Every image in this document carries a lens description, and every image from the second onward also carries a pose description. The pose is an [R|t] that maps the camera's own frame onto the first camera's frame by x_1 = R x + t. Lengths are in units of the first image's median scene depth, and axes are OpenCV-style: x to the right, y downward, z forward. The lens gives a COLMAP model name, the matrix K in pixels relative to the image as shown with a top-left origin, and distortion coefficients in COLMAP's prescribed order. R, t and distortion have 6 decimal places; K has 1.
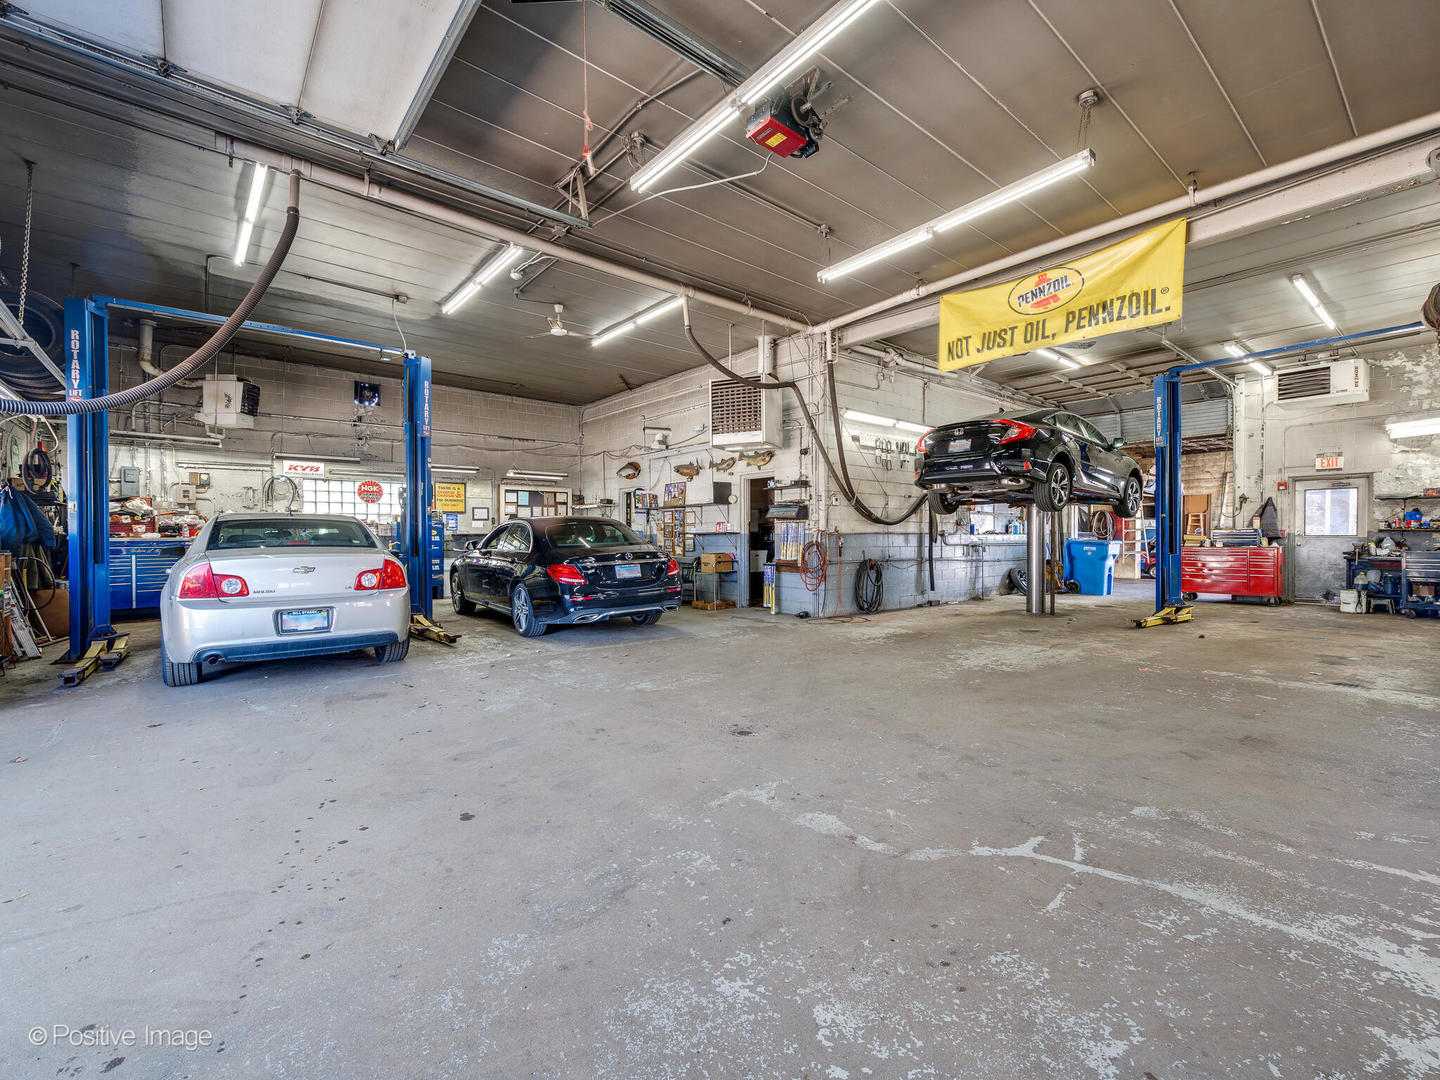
lens RADIAL K [[644.1, 0, 726.7], [0, 644.1, 539.9], [0, 0, 1]] dist [0.005459, -0.000820]
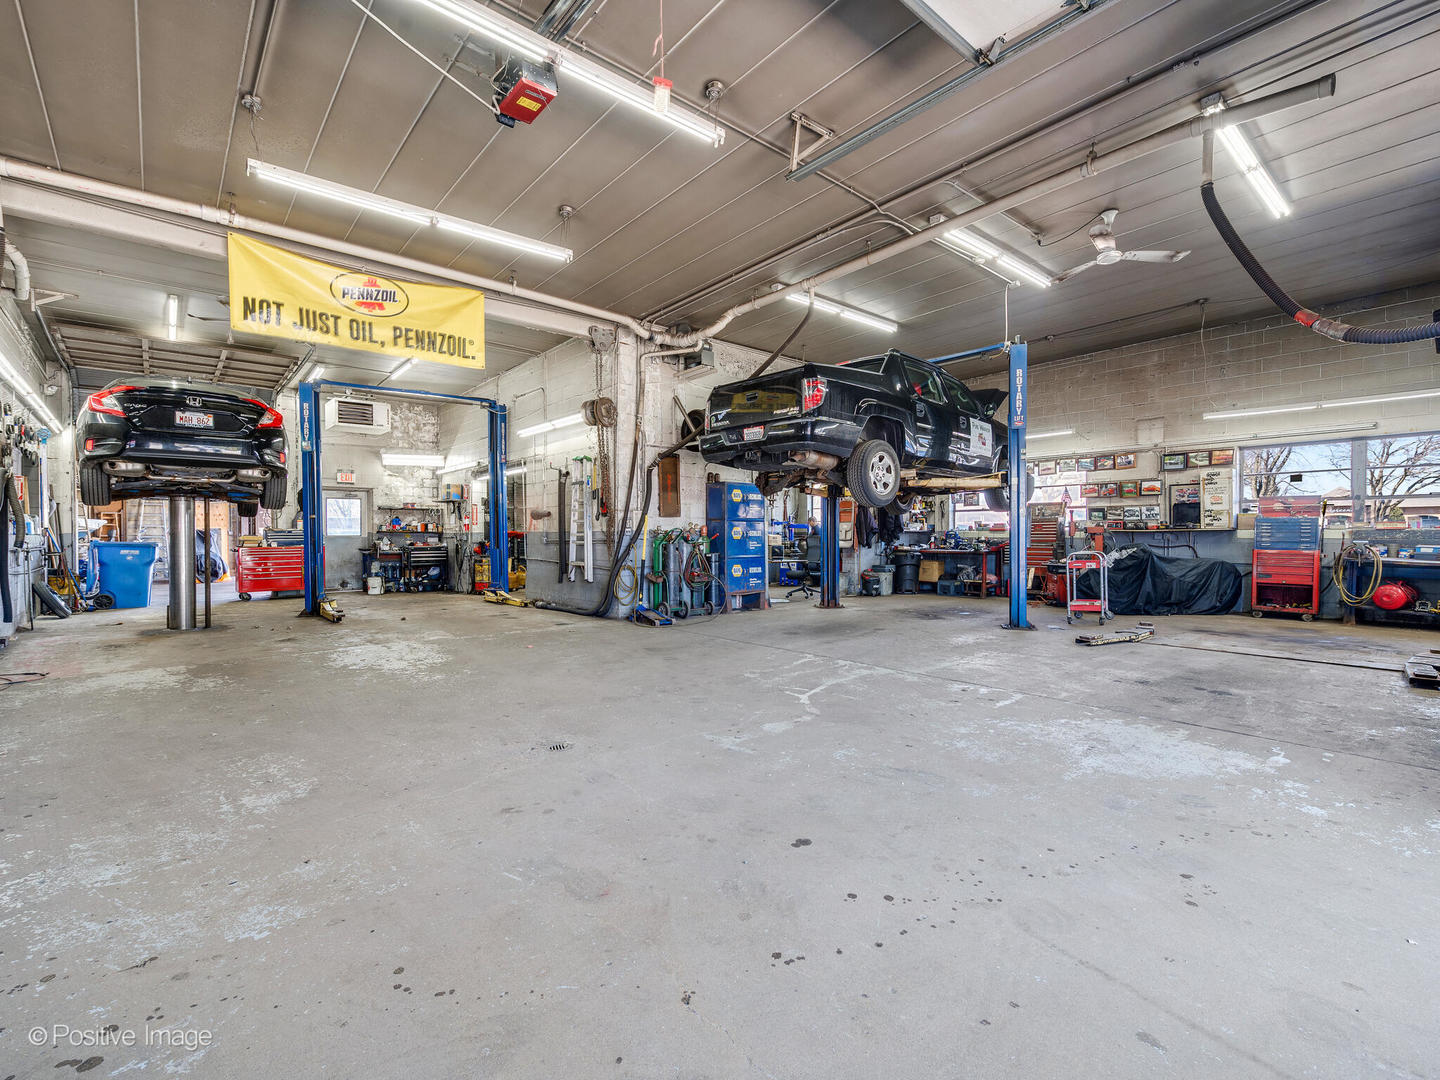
lens RADIAL K [[644.1, 0, 724.8], [0, 644.1, 543.2], [0, 0, 1]] dist [0.005459, -0.000820]
pose [[-0.012831, -0.013409, 0.999828, -0.798397], [0.011758, 0.999839, 0.013560, -0.001930], [-0.999849, 0.011930, -0.012671, 0.685475]]
